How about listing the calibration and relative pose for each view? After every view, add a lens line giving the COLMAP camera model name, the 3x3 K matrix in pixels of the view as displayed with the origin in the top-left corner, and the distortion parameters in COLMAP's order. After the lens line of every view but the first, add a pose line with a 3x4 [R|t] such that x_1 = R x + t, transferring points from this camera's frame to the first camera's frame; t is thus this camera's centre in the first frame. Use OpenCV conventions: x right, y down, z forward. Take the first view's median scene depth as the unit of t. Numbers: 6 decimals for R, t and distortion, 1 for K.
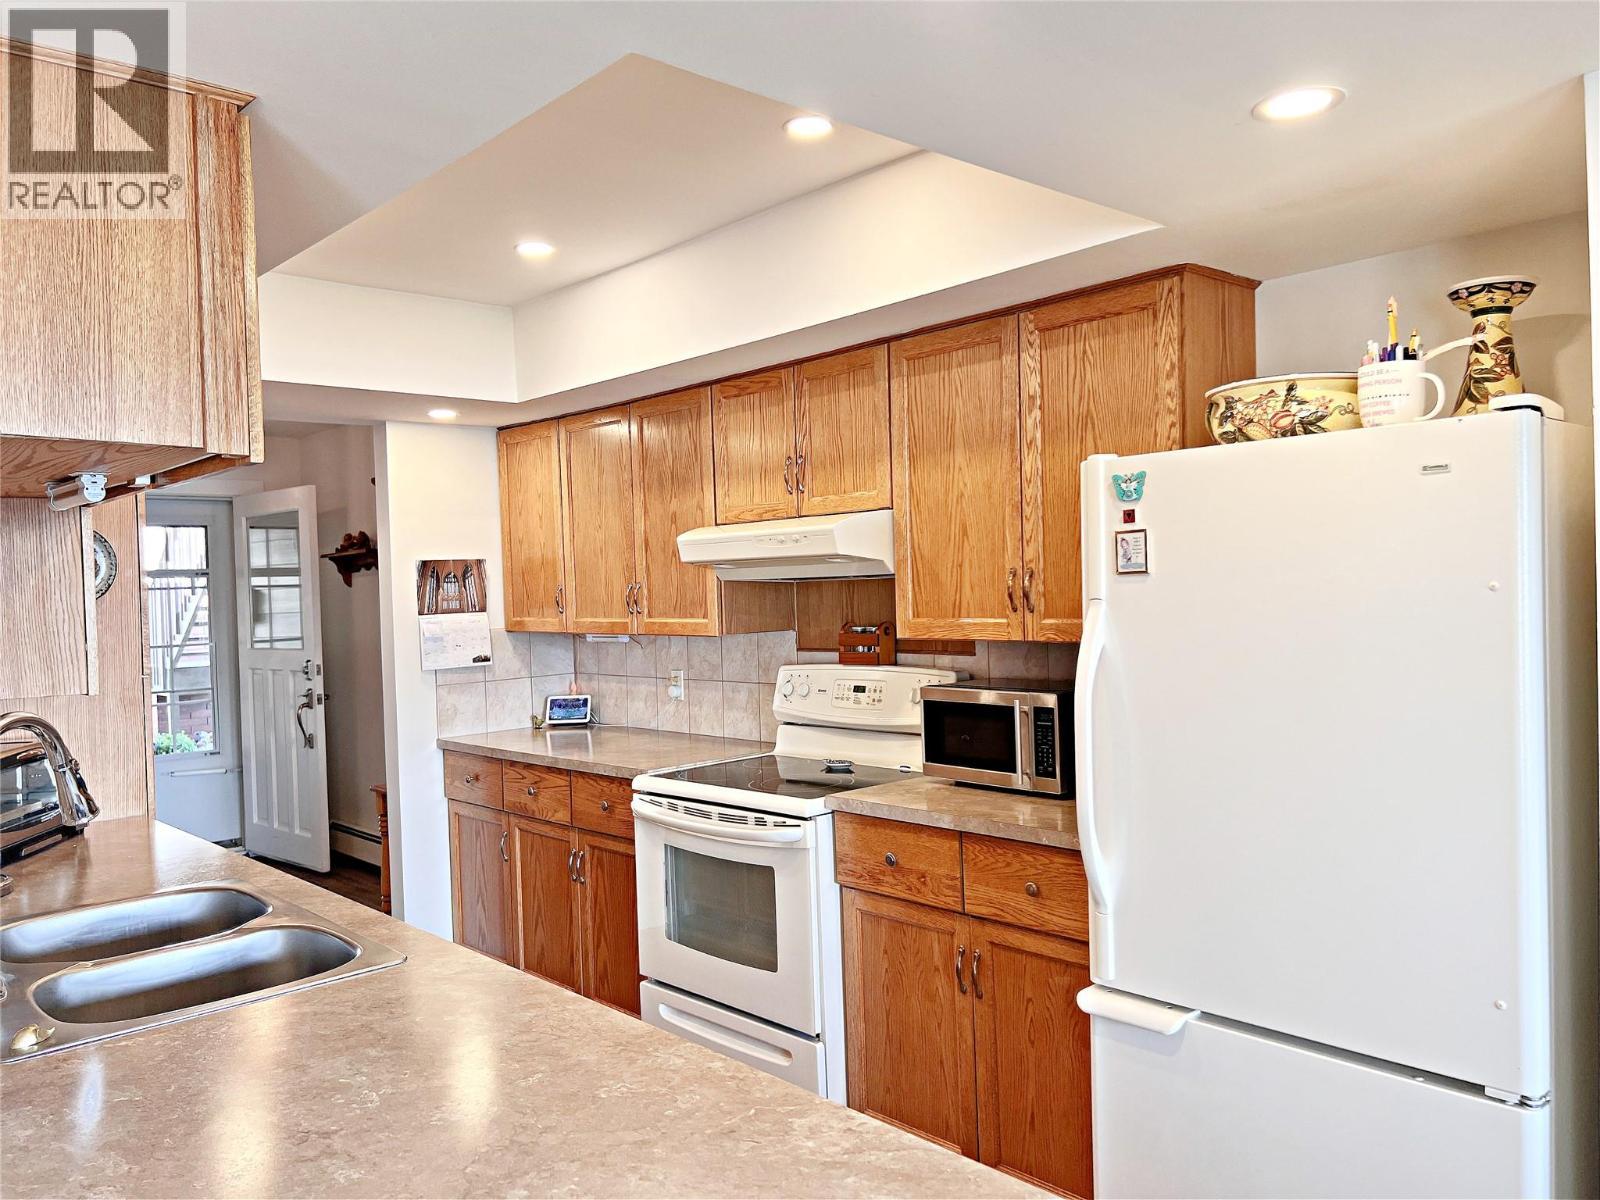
lens RADIAL K [[1207.5, 0, 796.7], [0, 1207.5, 605.8], [0, 0, 1]] dist [0.060719, -0.066305]
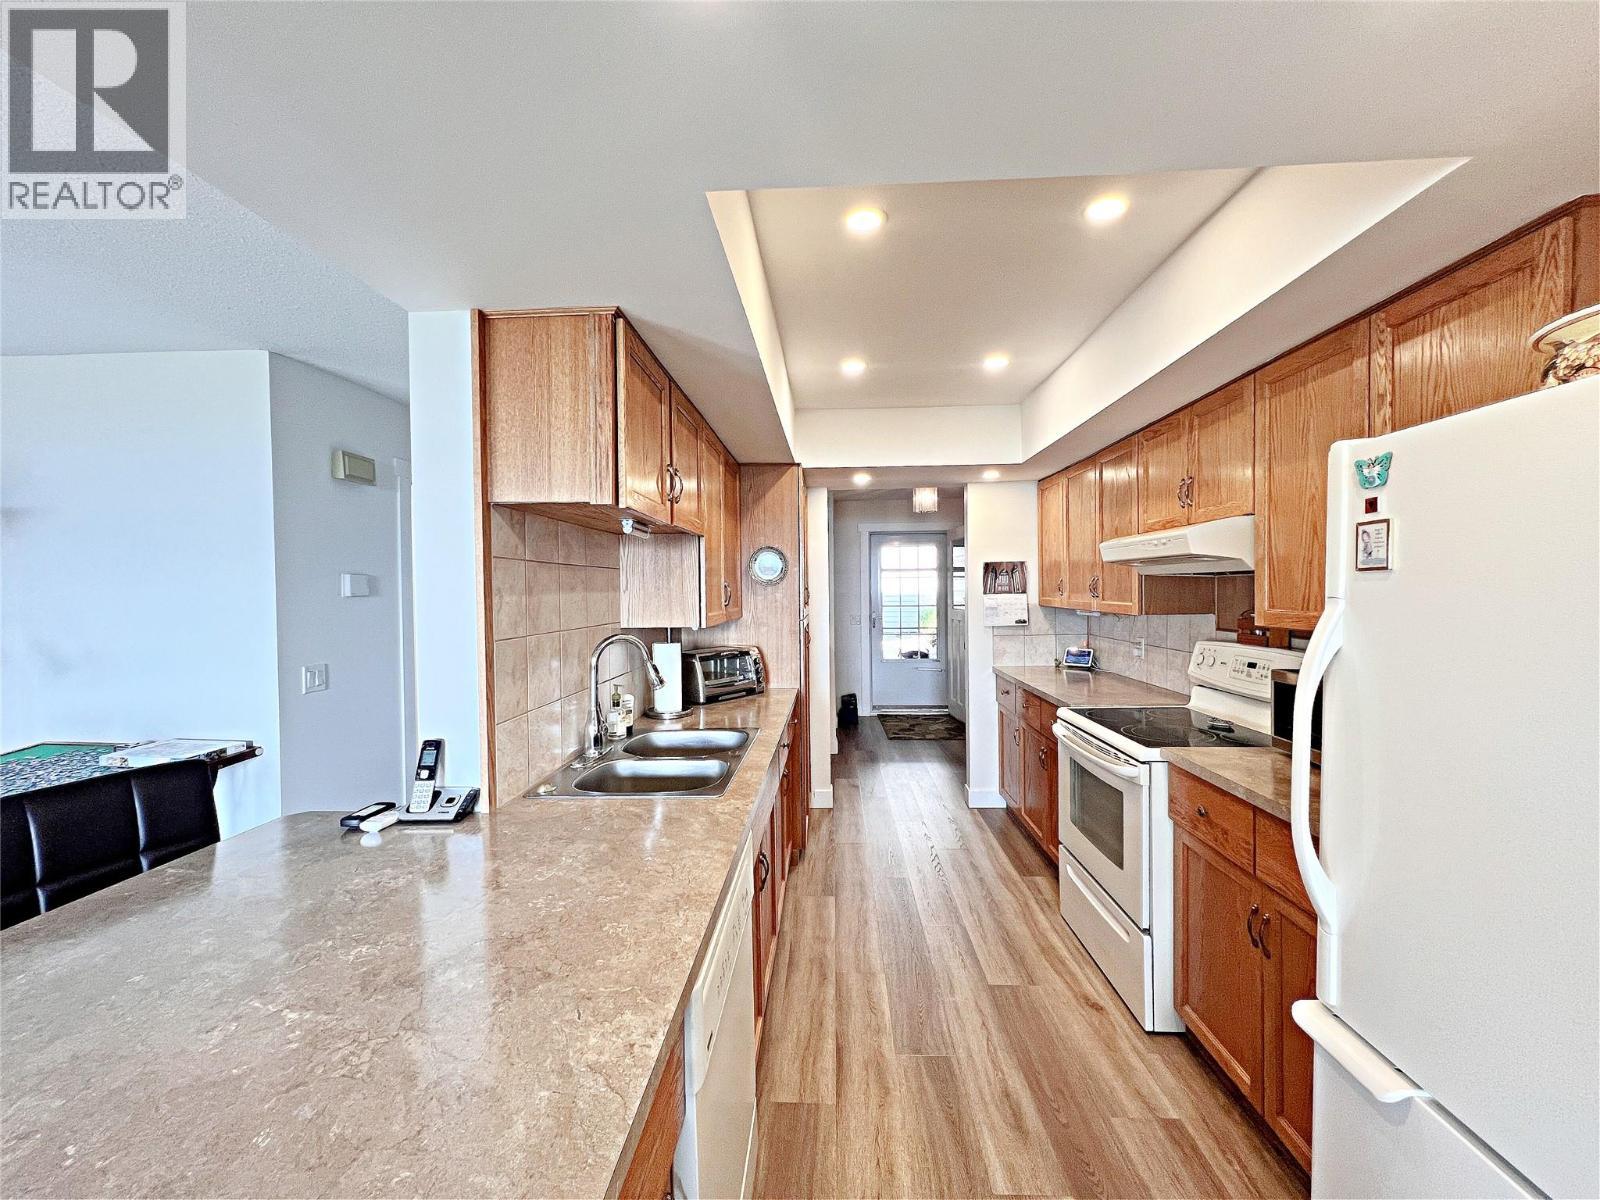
lens RADIAL K [[638.2, 0, 800.0], [0, 638.2, 600.0], [0, 0, 1]] dist [0.001688, -0.000153]
pose [[0.704392, 0.034991, -0.708948, 0.196023], [-0.021111, 0.999375, 0.028351, -0.005638], [0.709497, -0.005004, 0.704691, 0.233136]]
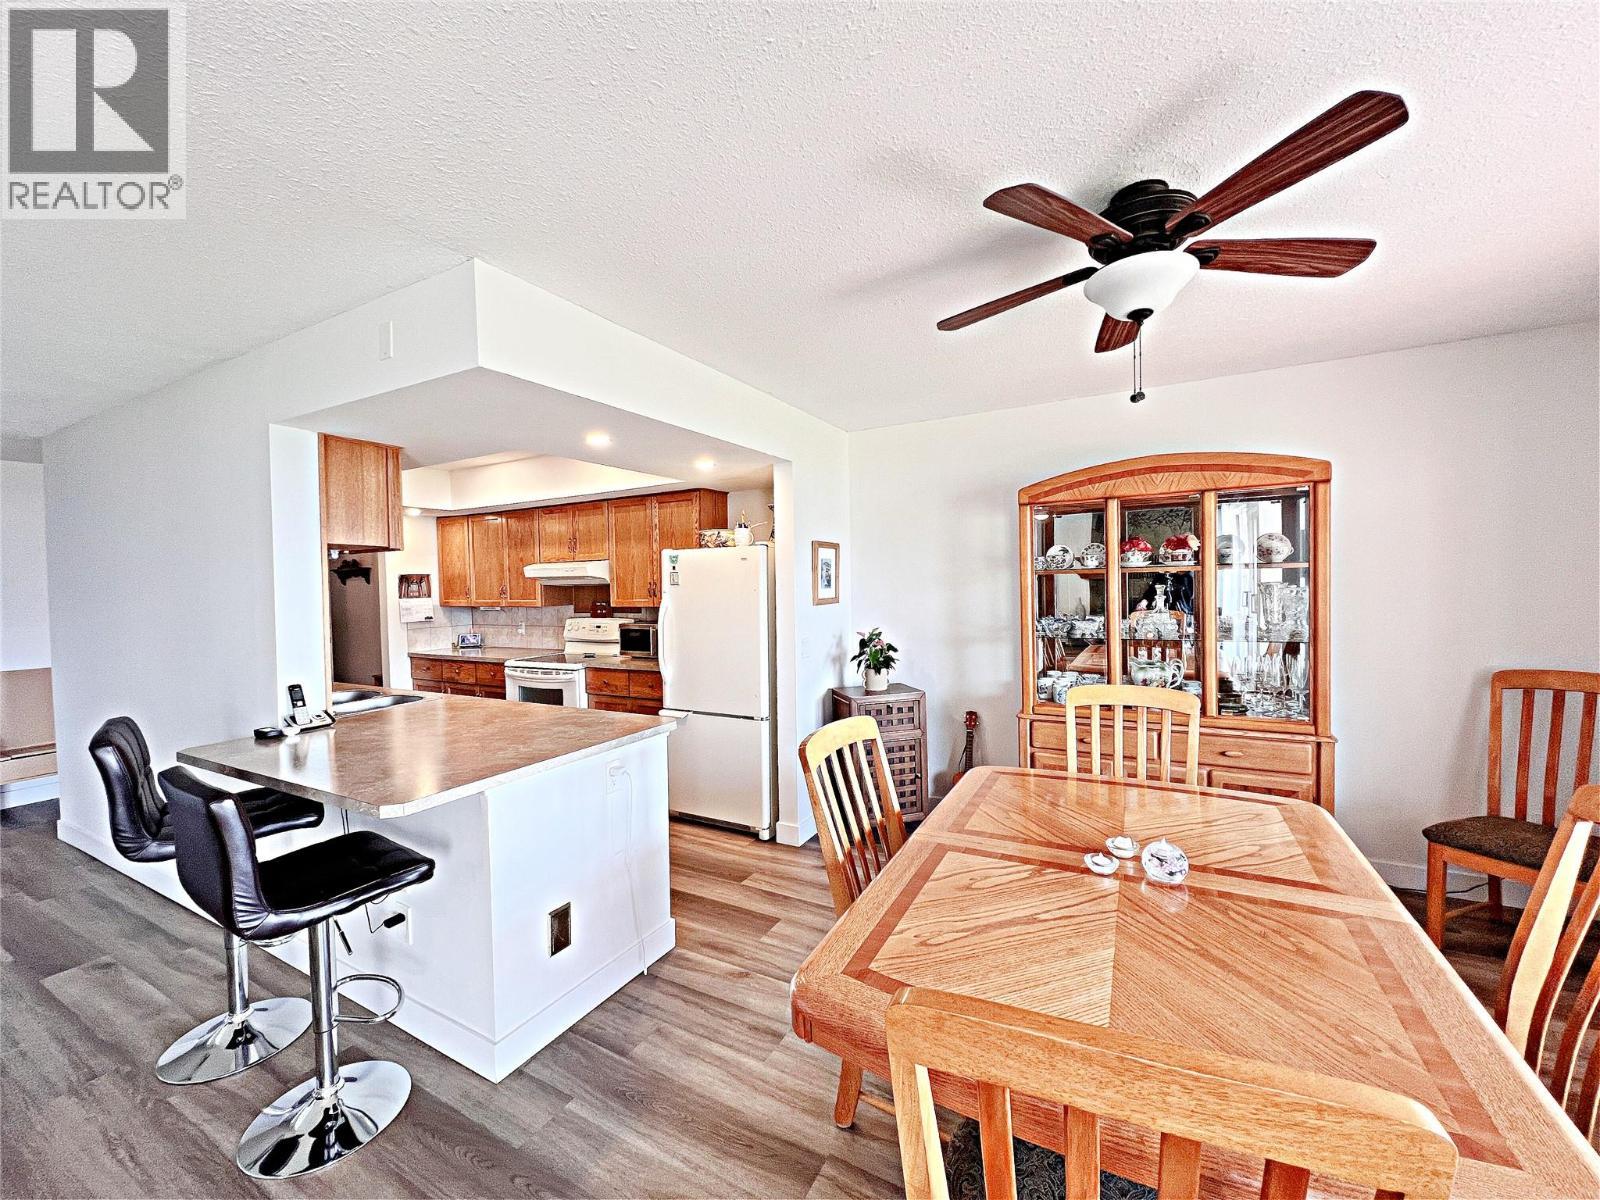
lens RADIAL K [[638.2, 0, 800.0], [0, 638.2, 600.0], [0, 0, 1]] dist [0.001688, -0.000153]
pose [[0.947138, 0.004171, 0.320801, 0.022912], [-0.004926, 0.999987, 0.001544, 0.006838], [-0.320790, -0.003043, 0.947145, -0.498239]]
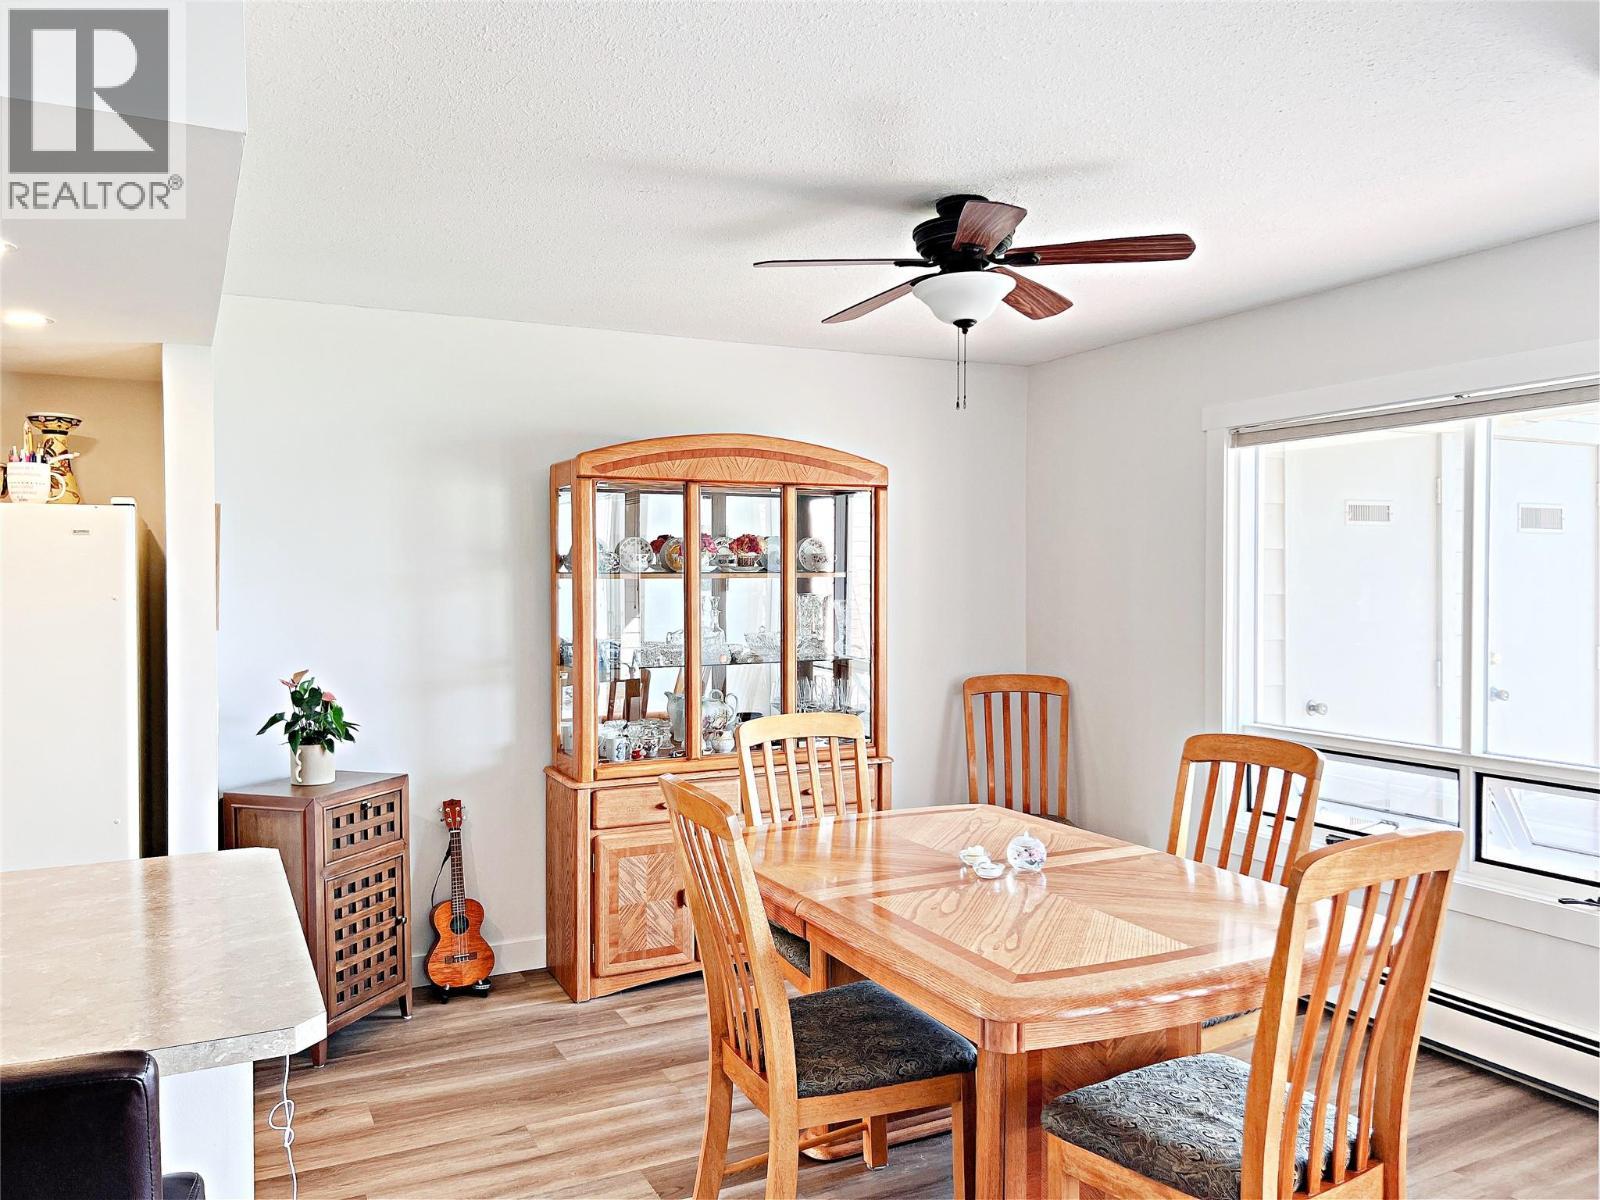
lens RADIAL K [[1207.5, 0, 796.7], [0, 1207.5, 605.8], [0, 0, 1]] dist [0.060719, -0.066305]
pose [[0.271821, 0.012966, 0.962261, -0.474032], [0.009683, 0.999822, -0.016208, 0.018332], [-0.962299, 0.013724, 0.271647, -0.256103]]
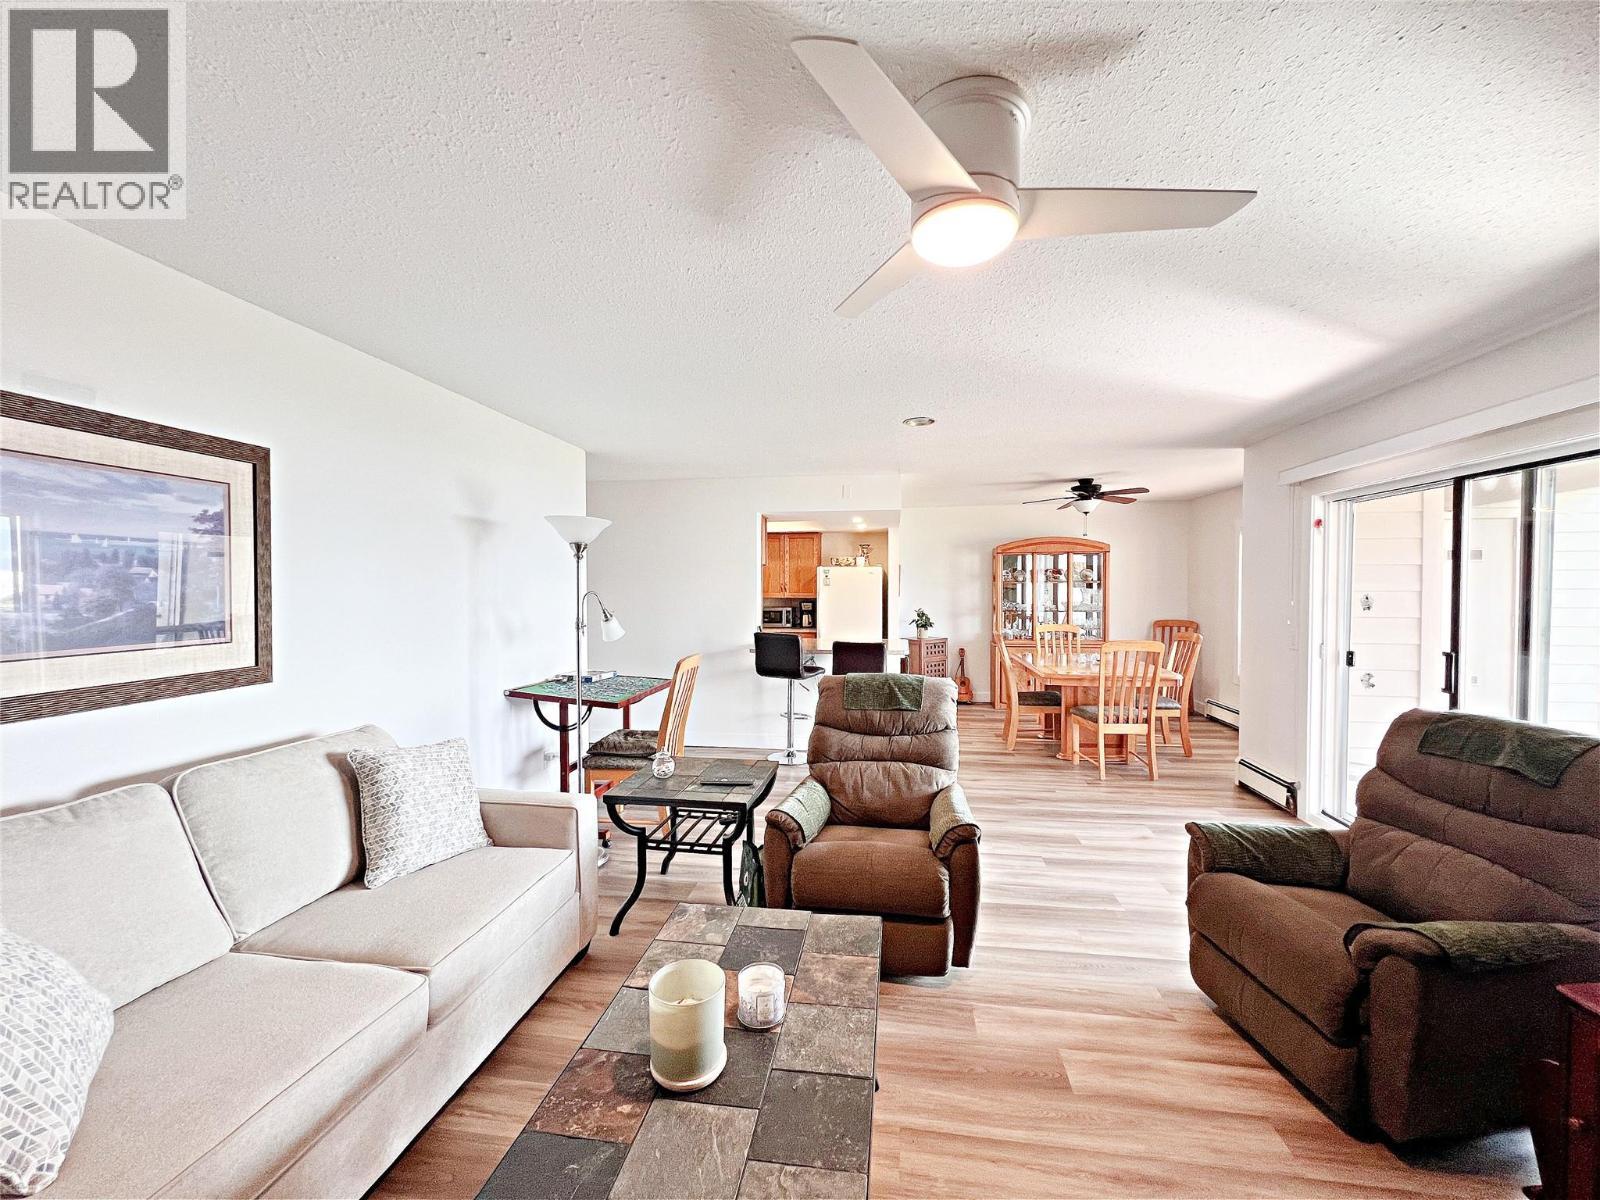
lens RADIAL K [[638.2, 0, 800.0], [0, 638.2, 600.0], [0, 0, 1]] dist [0.001688, -0.000153]
pose [[0.778307, 0.017214, 0.627647, -1.240930], [-0.012286, 0.999850, -0.012188, 0.058844], [-0.627763, 0.001775, 0.778402, -0.981033]]
